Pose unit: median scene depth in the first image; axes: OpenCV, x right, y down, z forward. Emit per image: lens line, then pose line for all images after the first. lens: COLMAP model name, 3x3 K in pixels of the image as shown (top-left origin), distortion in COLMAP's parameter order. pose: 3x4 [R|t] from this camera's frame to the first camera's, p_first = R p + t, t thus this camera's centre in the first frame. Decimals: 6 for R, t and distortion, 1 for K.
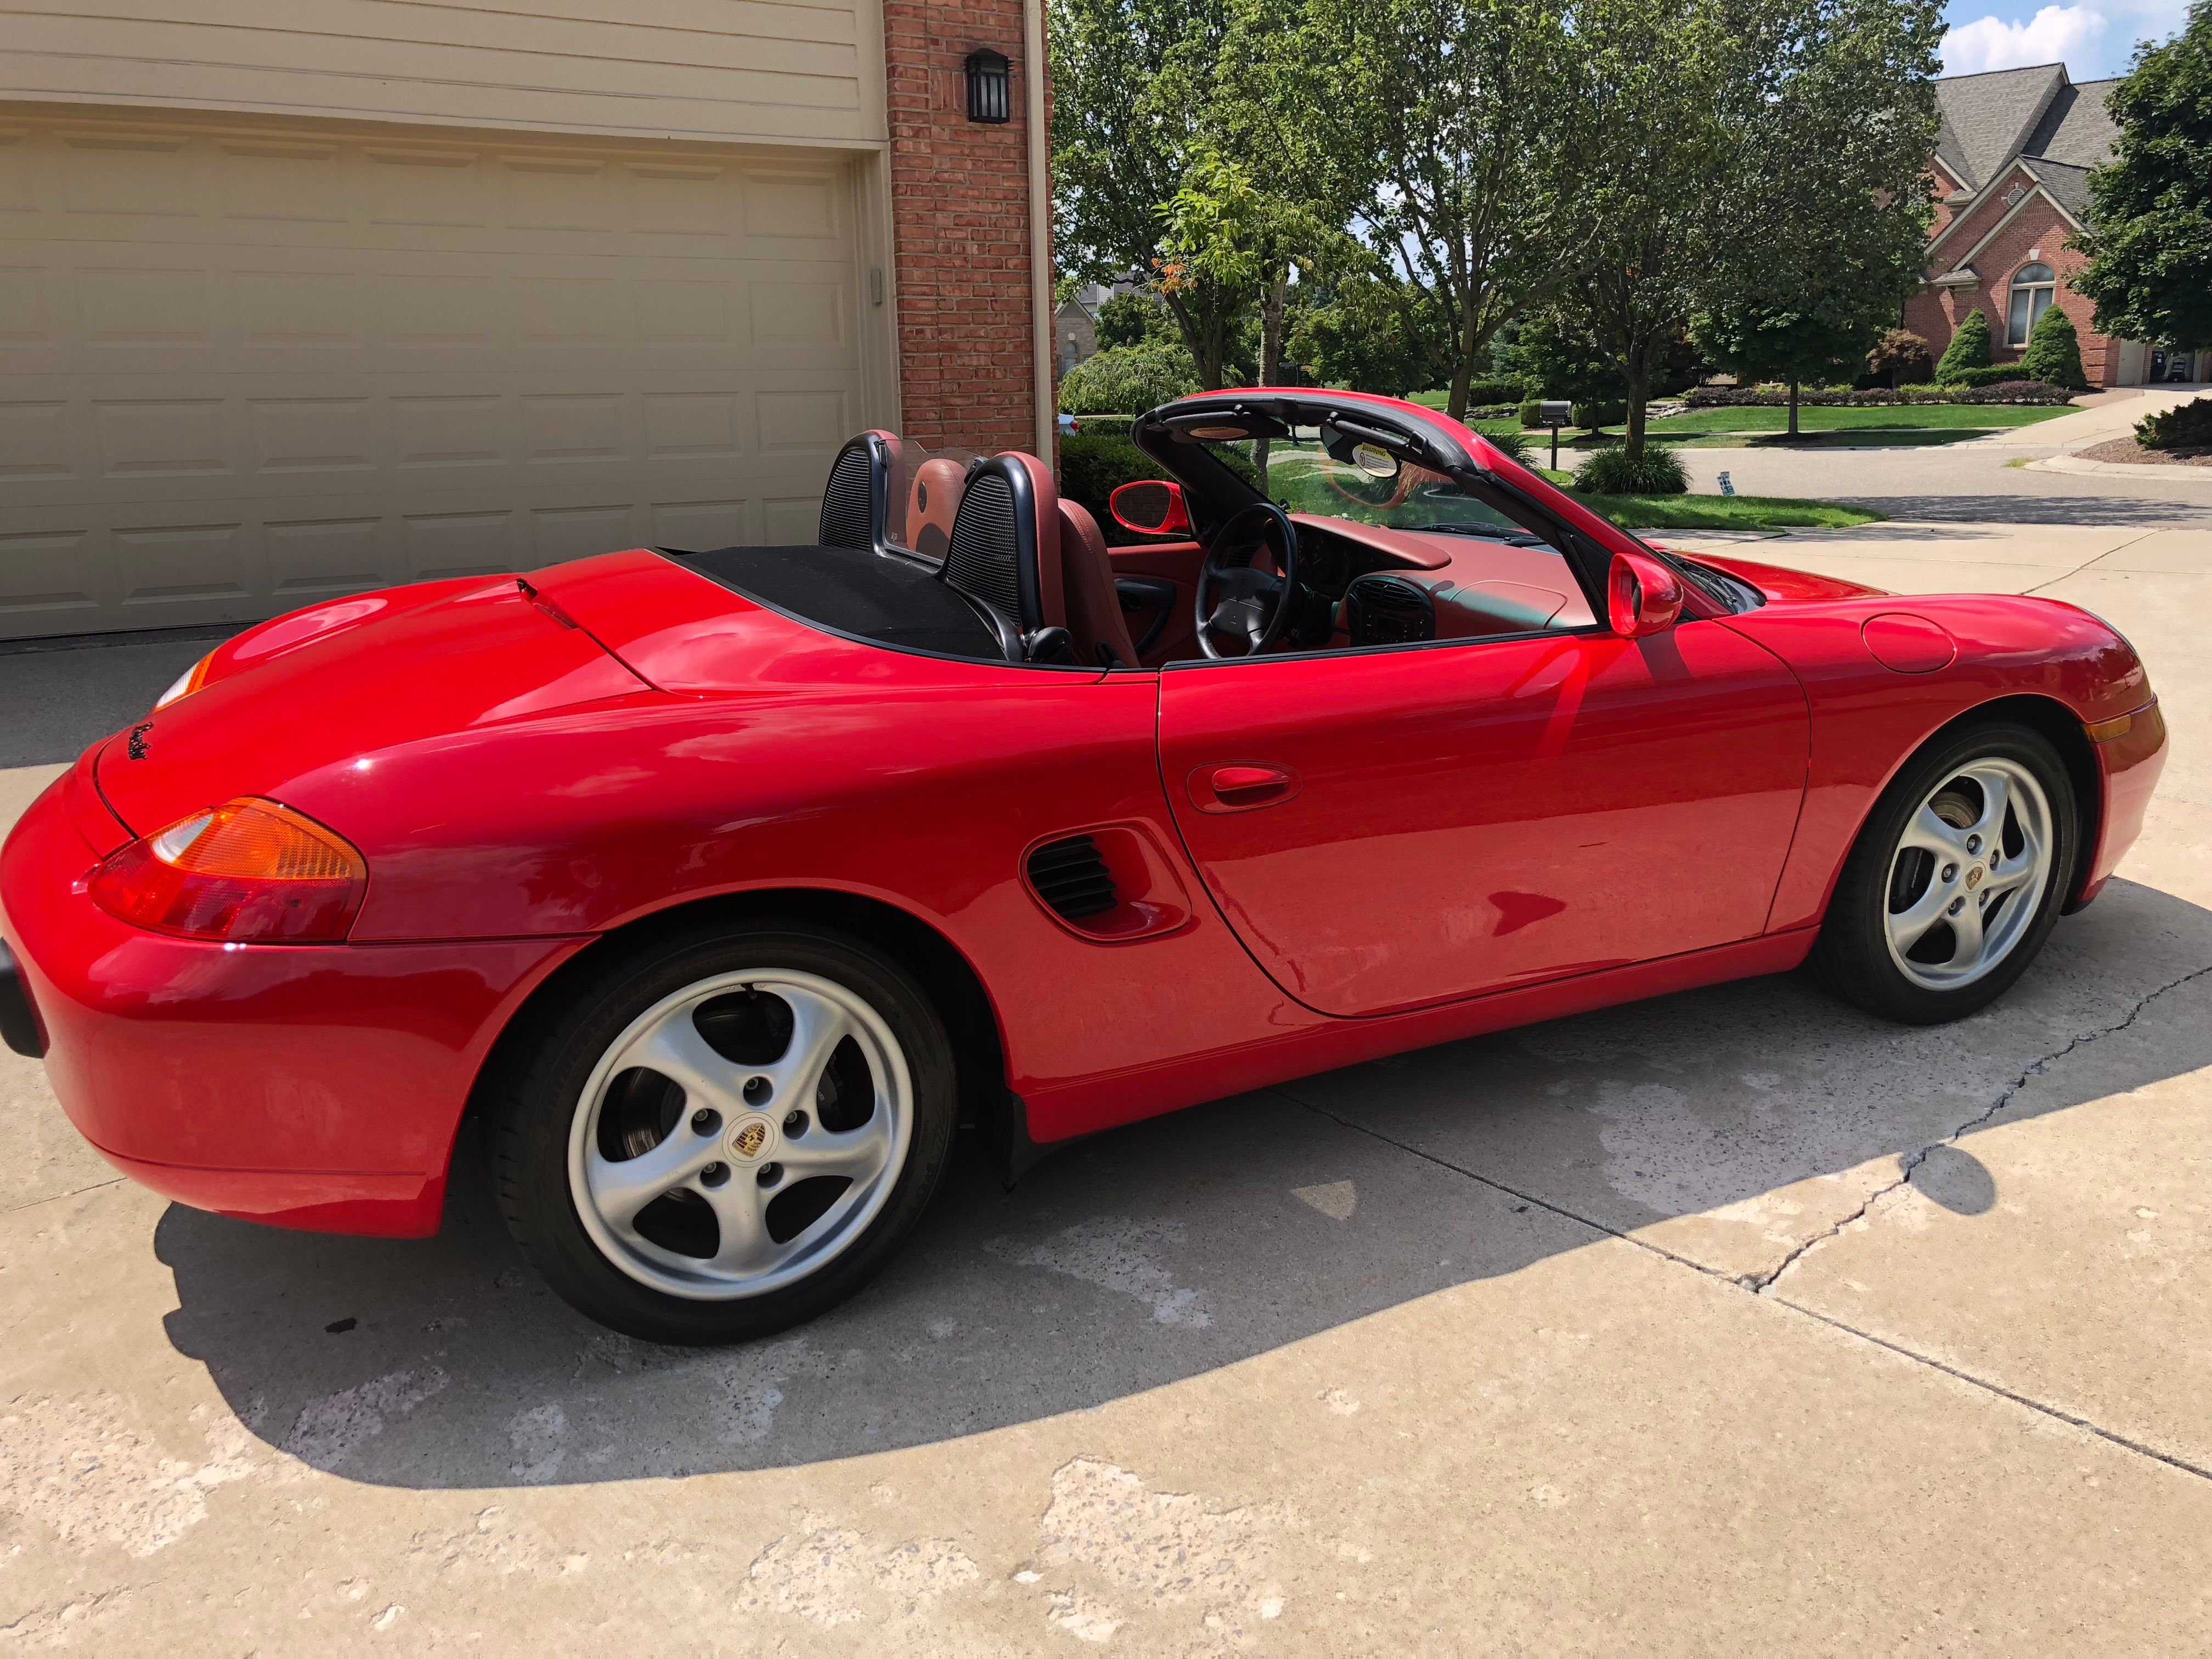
lens RADIAL K [[1836.9, 0, 1121.3], [0, 1836.9, 834.7], [0, 0, 1]] dist [0.015553, -0.032924]
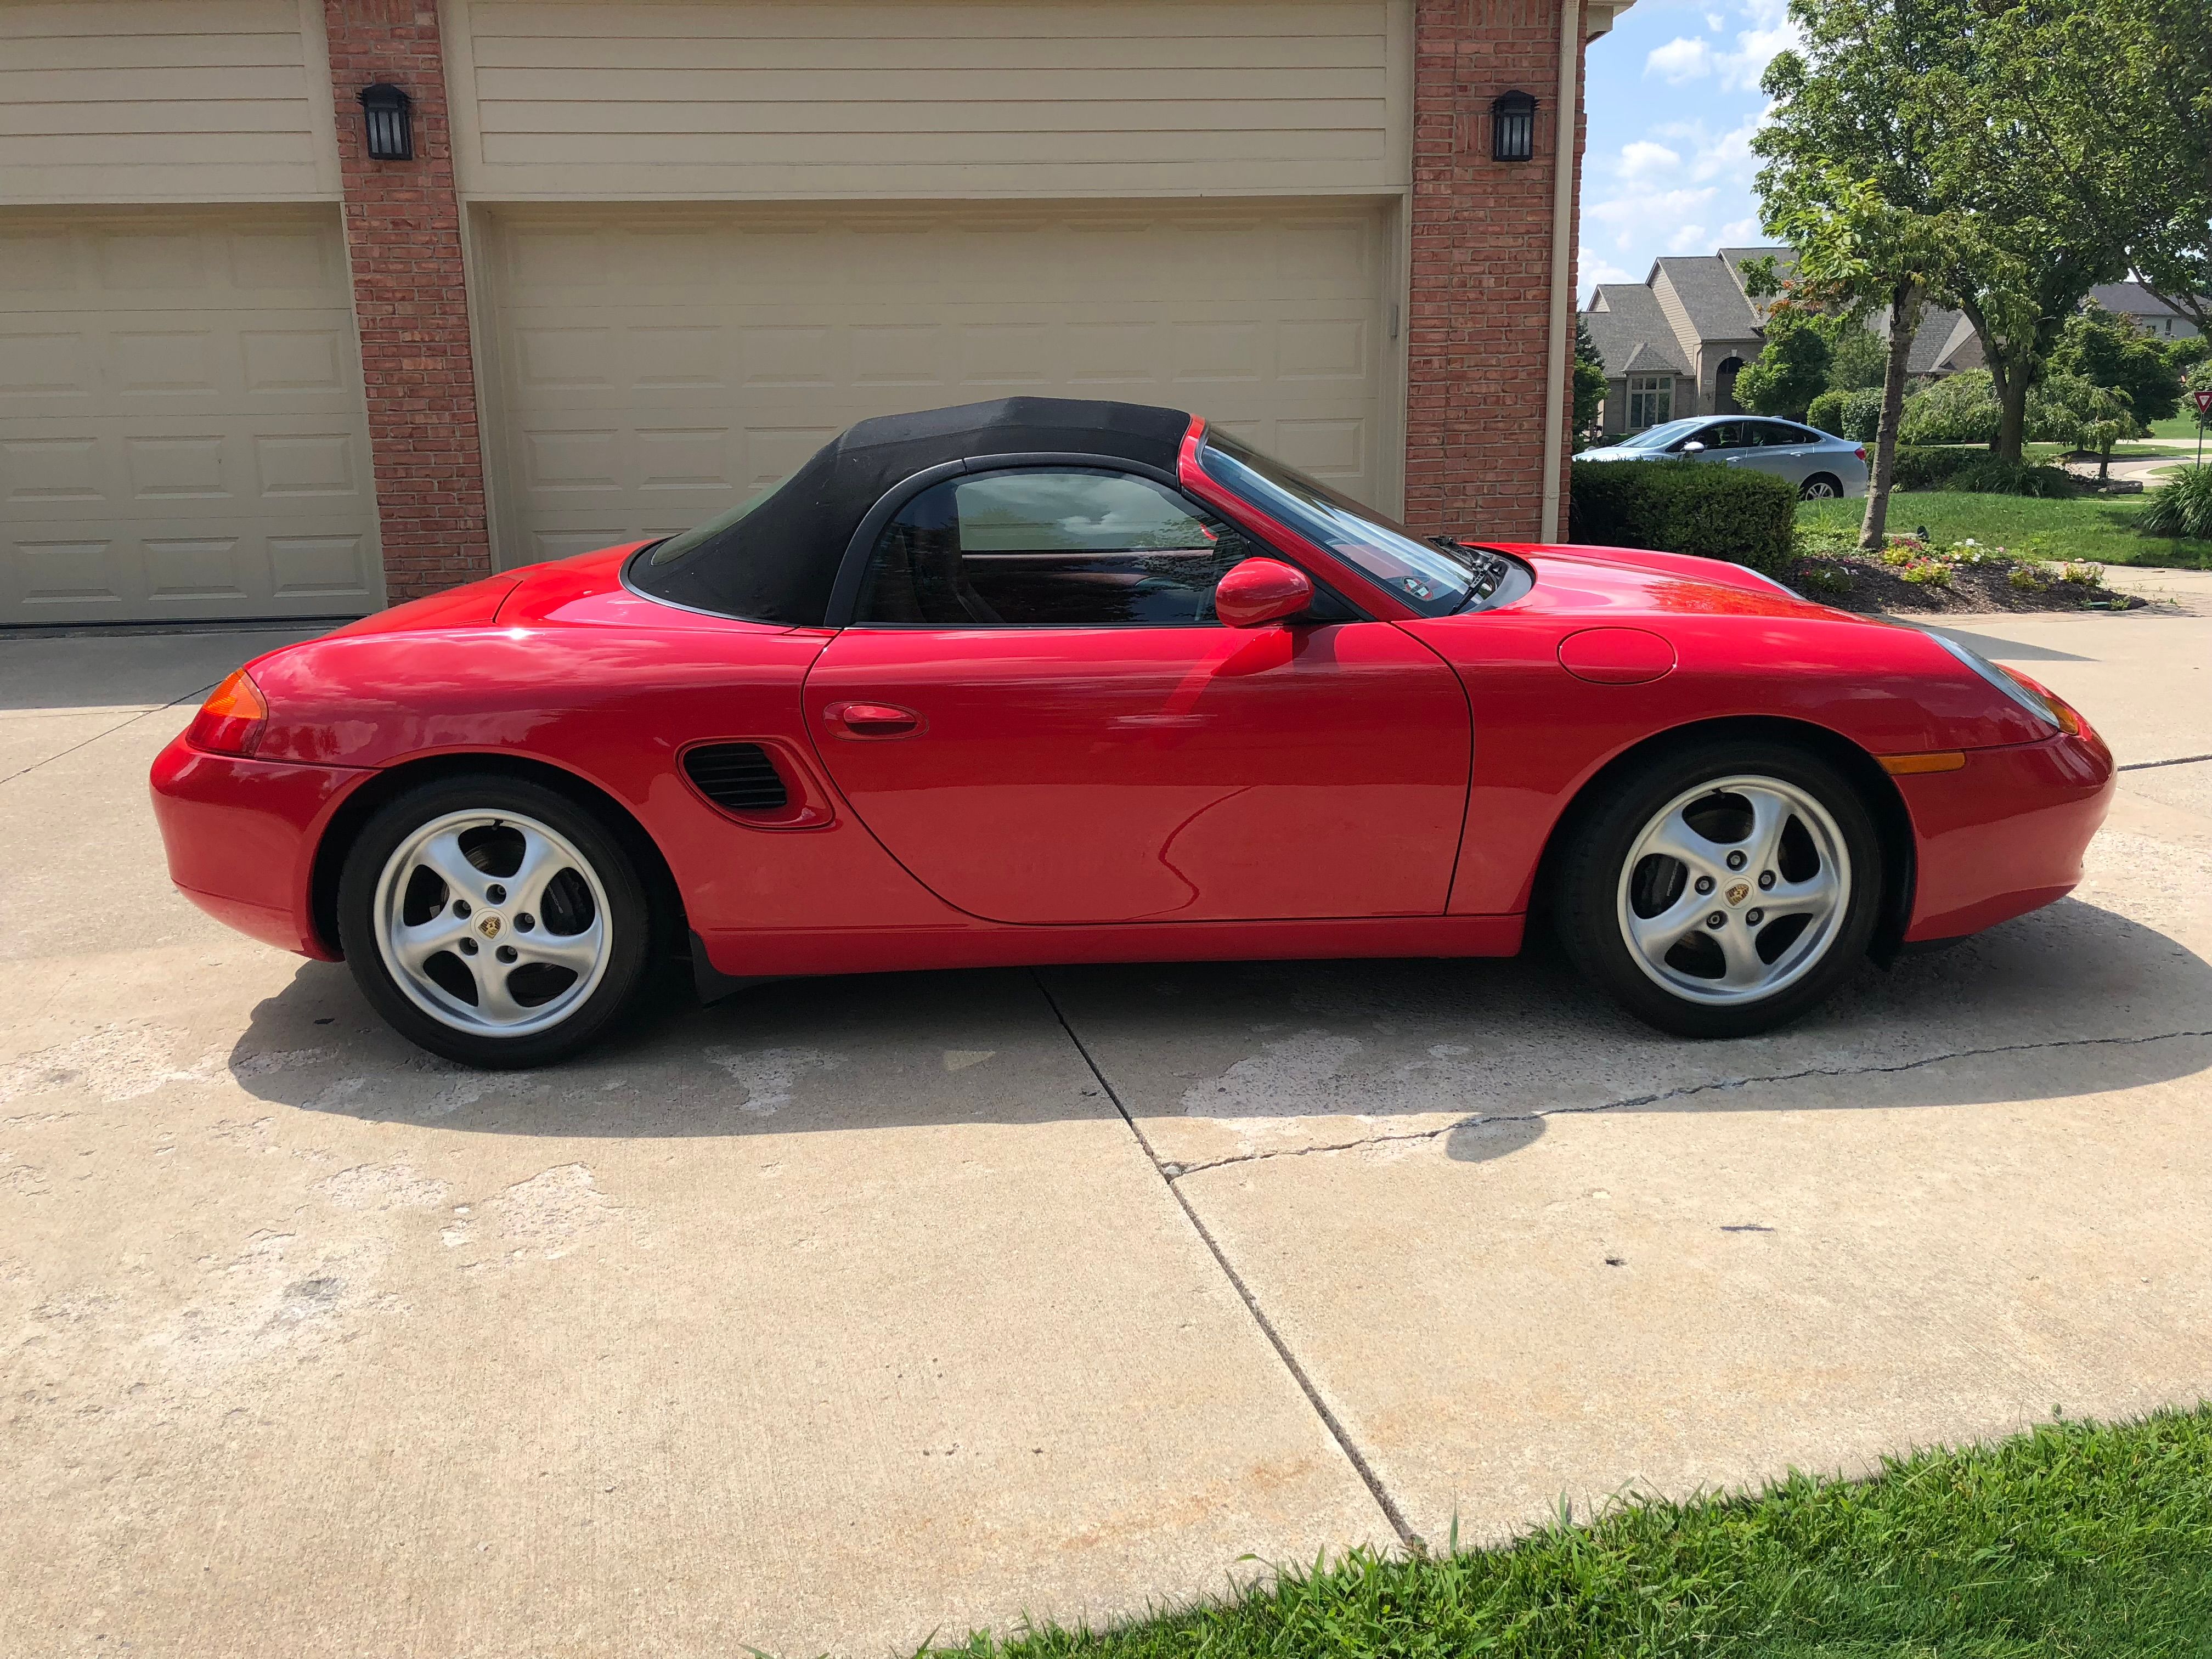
lens RADIAL K [[1807.8, 0, 1069.5], [0, 1807.8, 847.6], [0, 0, 1]] dist [-0.009337, 0.051371]
pose [[0.883571, 0.105341, -0.456296, 0.217476], [-0.107161, 0.993999, 0.021970, 0.005648], [0.455872, 0.029485, 0.889557, -0.018507]]
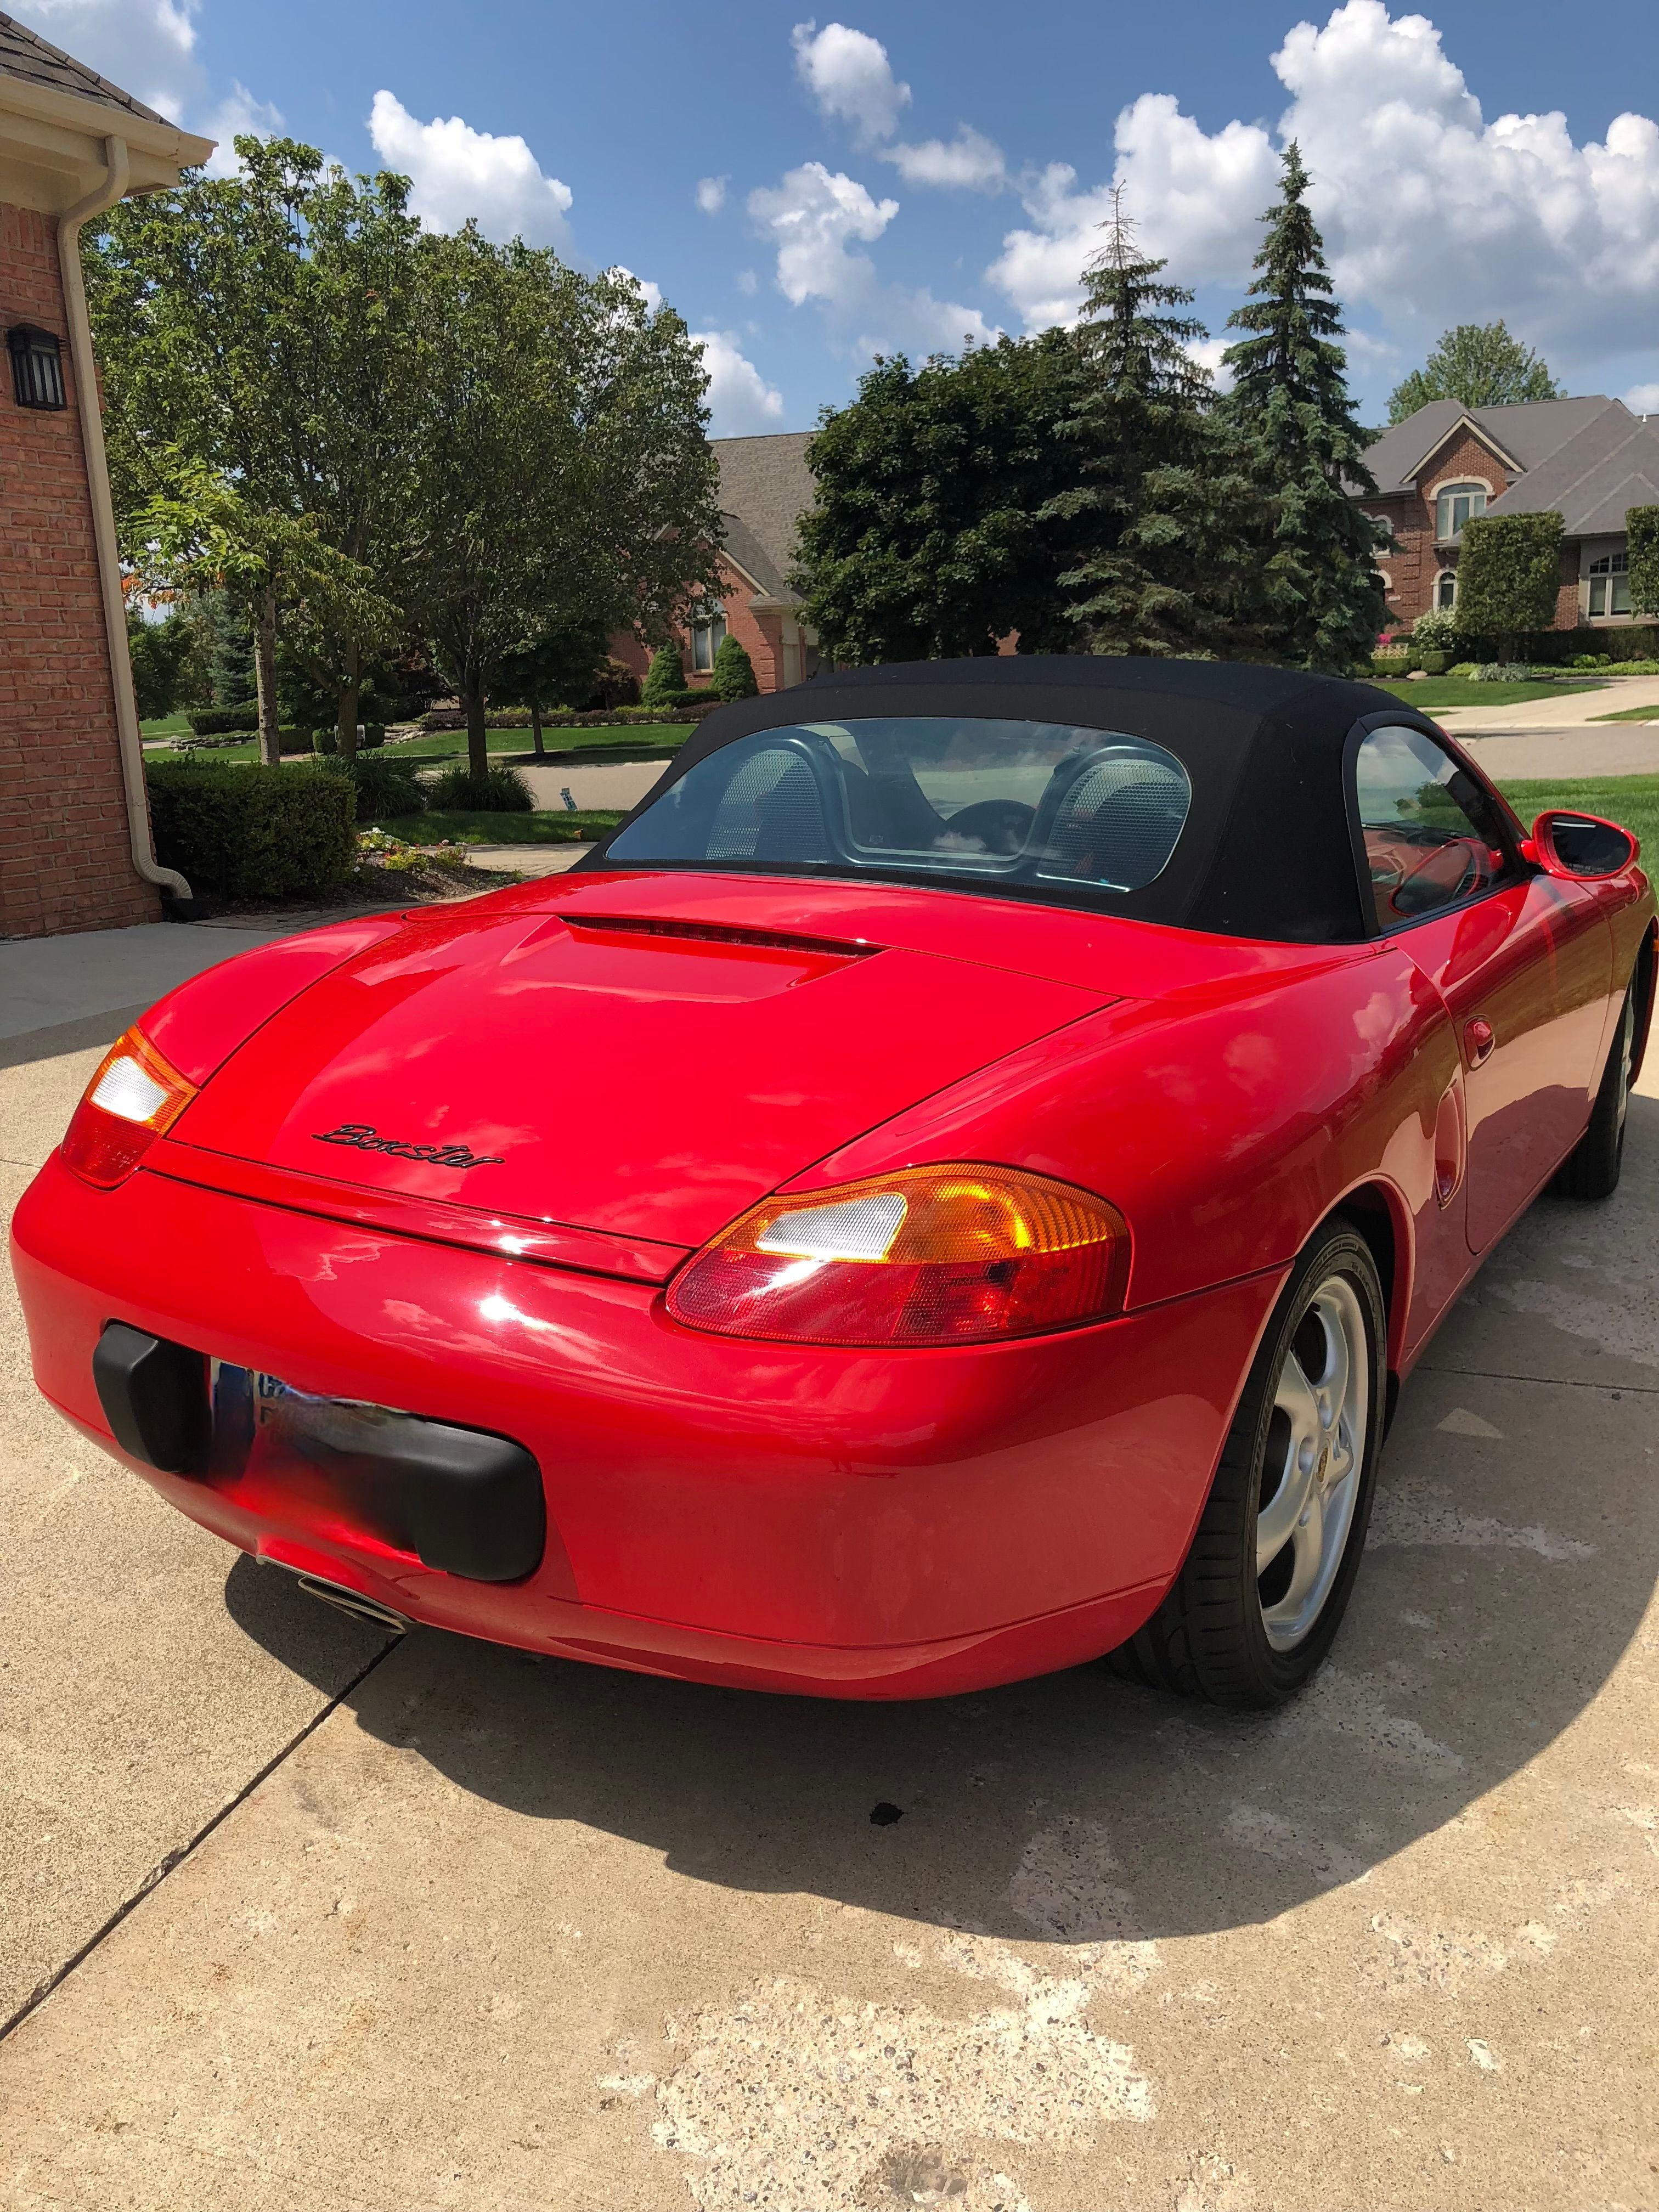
lens RADIAL K [[1811.8, 0, 829.5], [0, 1811.8, 1106.0], [0, 0, 1]] dist [0.011501, 0.018868]
pose [[0.863427, -0.123711, 0.489069, -0.215744], [0.136421, 0.990603, 0.009732, -0.014496], [-0.485678, 0.058316, 0.872191, 0.078060]]
